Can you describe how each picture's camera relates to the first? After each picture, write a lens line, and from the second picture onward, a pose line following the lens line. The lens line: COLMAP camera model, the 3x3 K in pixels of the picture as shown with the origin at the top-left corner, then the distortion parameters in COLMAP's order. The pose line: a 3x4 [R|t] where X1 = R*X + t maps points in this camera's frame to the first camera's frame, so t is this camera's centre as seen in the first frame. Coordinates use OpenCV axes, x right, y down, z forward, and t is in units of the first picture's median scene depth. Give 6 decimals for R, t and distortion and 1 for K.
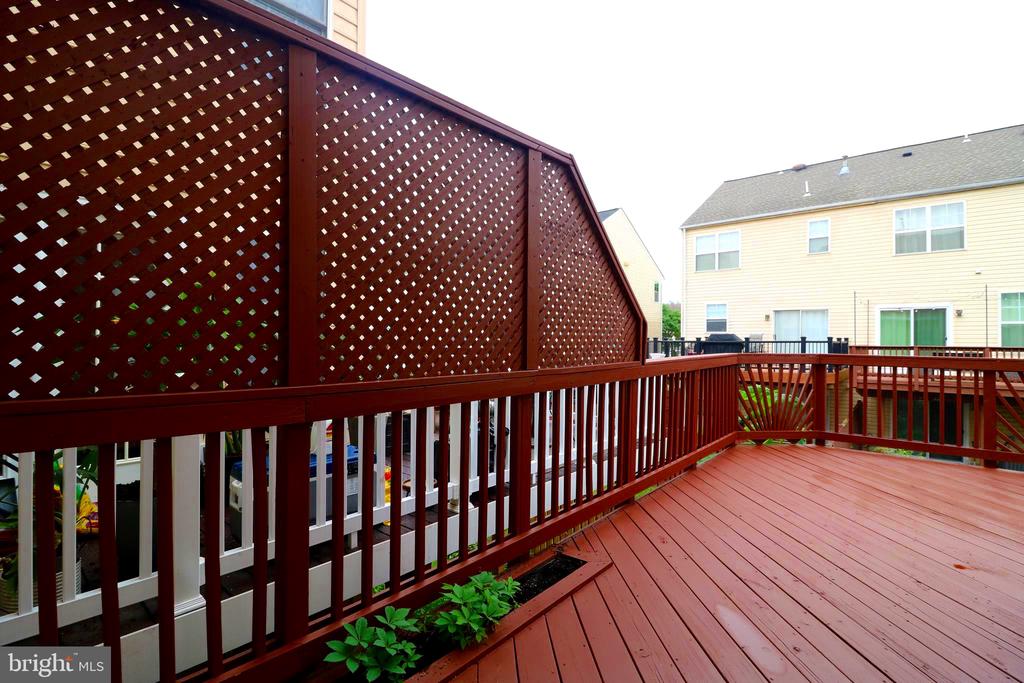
lens RADIAL K [[472.8, 0, 513.2], [0, 472.8, 338.0], [0, 0, 1]] dist [-0.005217, -0.009758]
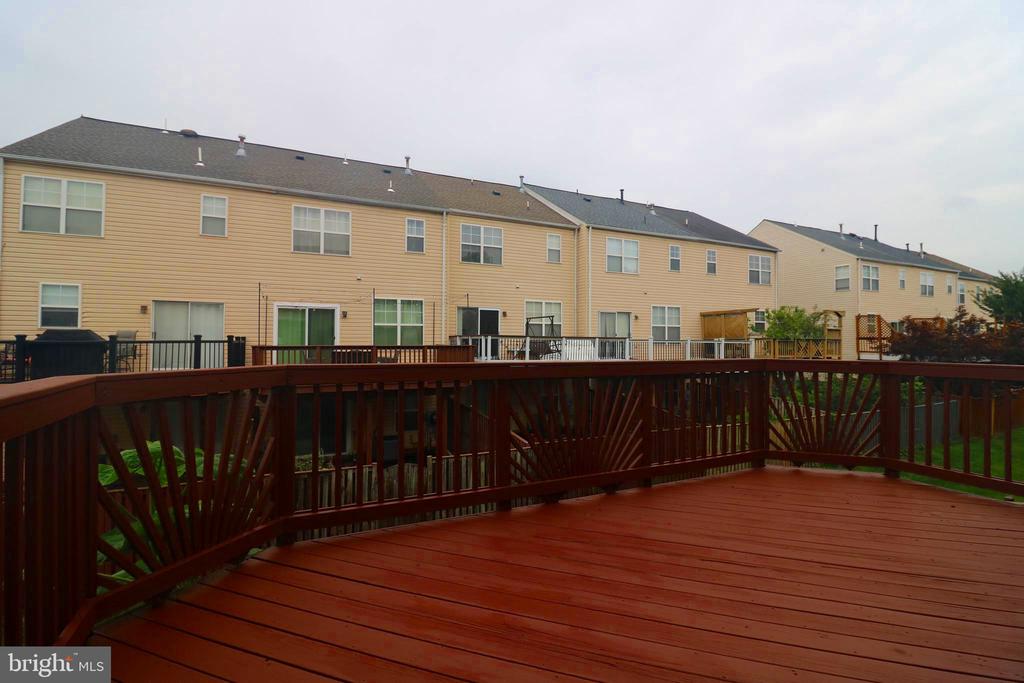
lens RADIAL K [[472.8, 0, 513.6], [0, 472.8, 333.9], [0, 0, 1]] dist [-0.005217, -0.009758]
pose [[0.389241, 0.011988, 0.921058, 0.096608], [-0.004982, 0.999928, -0.010909, 0.001236], [-0.921122, -0.000342, 0.389273, 0.202956]]
